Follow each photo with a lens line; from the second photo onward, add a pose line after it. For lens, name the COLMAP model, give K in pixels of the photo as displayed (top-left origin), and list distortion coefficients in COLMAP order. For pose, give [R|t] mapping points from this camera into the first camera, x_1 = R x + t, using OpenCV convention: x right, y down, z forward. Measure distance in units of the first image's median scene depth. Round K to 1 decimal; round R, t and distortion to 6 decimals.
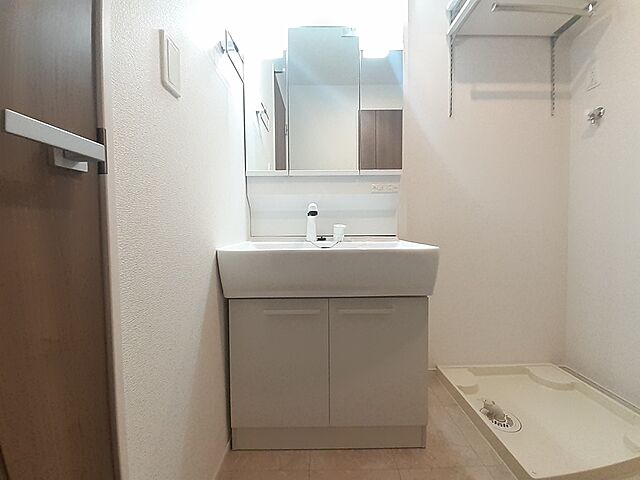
lens RADIAL K [[252.7, 0, 319.8], [0, 252.7, 234.9], [0, 0, 1]] dist [-0.008005, -0.002189]
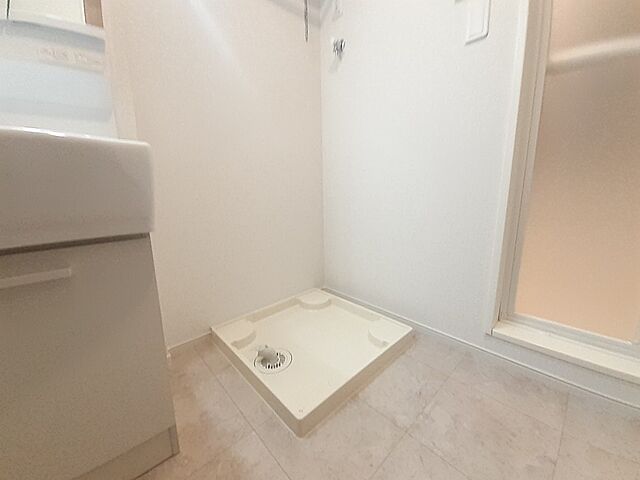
lens RADIAL K [[252.7, 0, 321.8], [0, 252.7, 238.4], [0, 0, 1]] dist [-0.008005, -0.002189]
pose [[0.721250, -0.133046, 0.679777, 0.232964], [0.030928, 0.986587, 0.160280, 0.127304], [-0.691984, -0.094578, 0.715691, 0.214751]]
